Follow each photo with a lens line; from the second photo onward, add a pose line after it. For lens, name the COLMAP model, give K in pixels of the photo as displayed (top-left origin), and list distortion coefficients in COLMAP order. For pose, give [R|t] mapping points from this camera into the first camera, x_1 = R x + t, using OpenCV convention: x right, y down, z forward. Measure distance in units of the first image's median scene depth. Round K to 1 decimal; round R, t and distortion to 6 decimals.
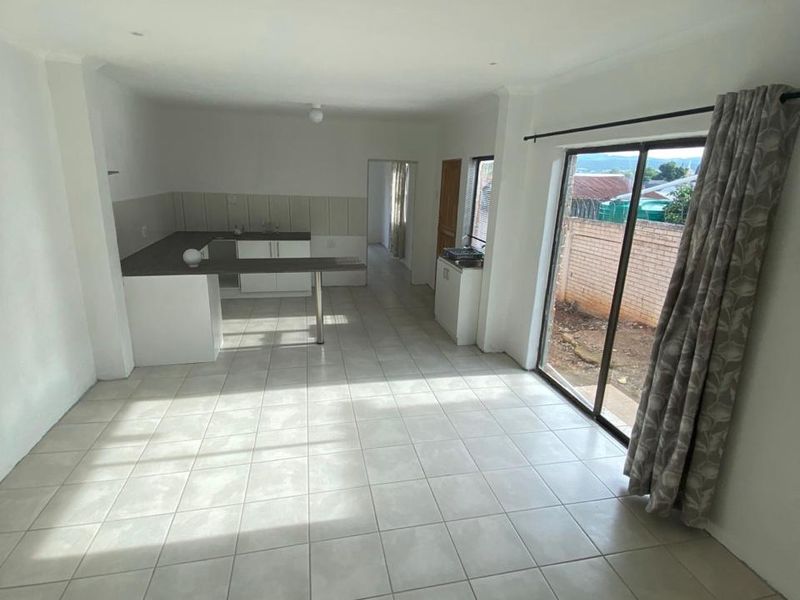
lens RADIAL K [[430.6, 0, 402.5], [0, 430.6, 289.2], [0, 0, 1]] dist [0.076124, -0.067885]
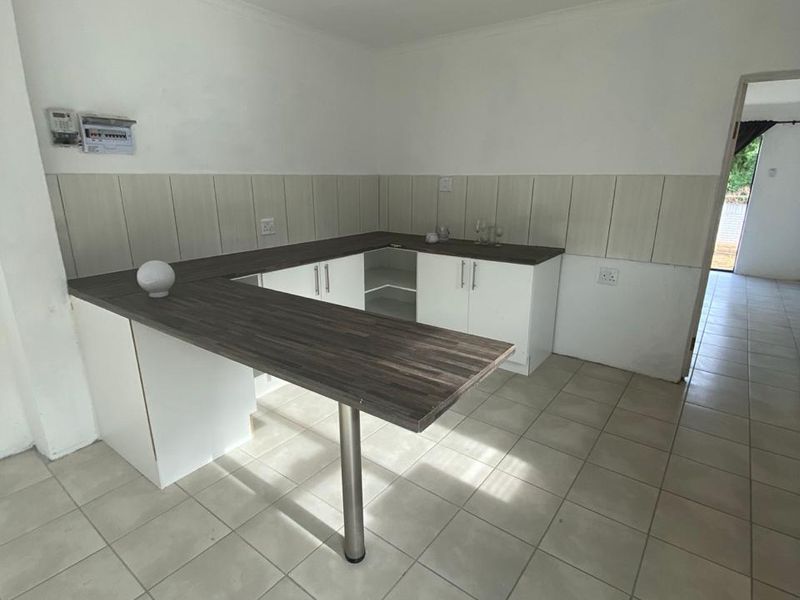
lens RADIAL K [[435.1, 0, 388.9], [0, 435.1, 302.9], [0, 0, 1]] dist [-0.001731, -0.000114]
pose [[0.638358, 0.184258, -0.747361, 0.060426], [-0.175637, 0.980181, 0.091638, -0.118872], [0.749434, 0.072766, 0.658068, 0.768003]]
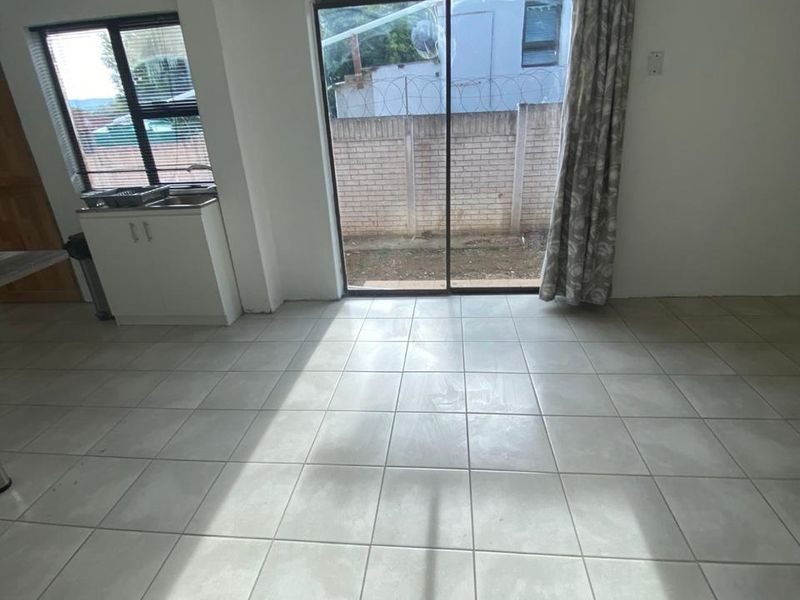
lens RADIAL K [[430.6, 0, 402.5], [0, 430.6, 289.2], [0, 0, 1]] dist [0.076124, -0.067885]
pose [[0.314979, -0.403552, 0.859031, -0.336686], [0.301712, 0.900726, 0.312511, -0.047516], [-0.899865, 0.160746, 0.405467, 0.490818]]
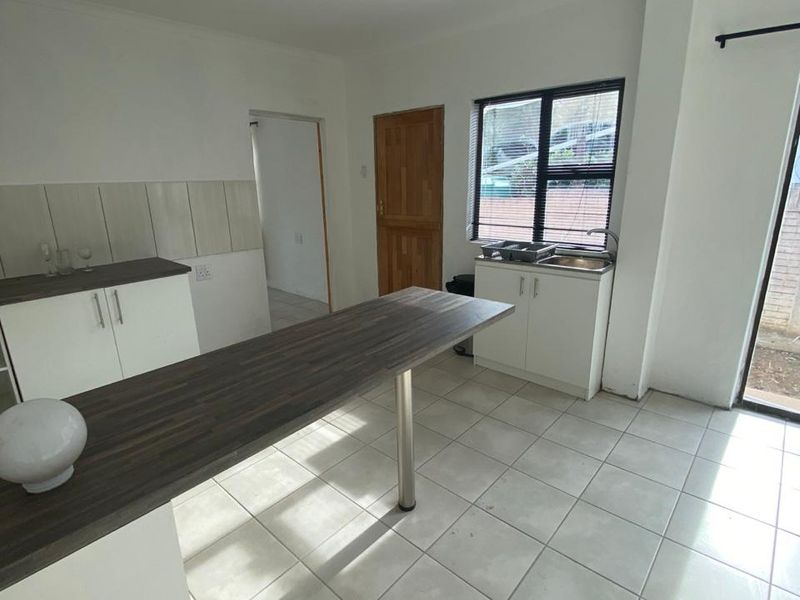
lens RADIAL K [[430.6, 0, 402.5], [0, 430.6, 289.2], [0, 0, 1]] dist [0.076124, -0.067885]
pose [[0.806826, -0.192206, 0.558649, -0.388344], [0.191281, 0.979651, 0.060798, -0.107055], [-0.558966, 0.057806, 0.827173, 0.639844]]
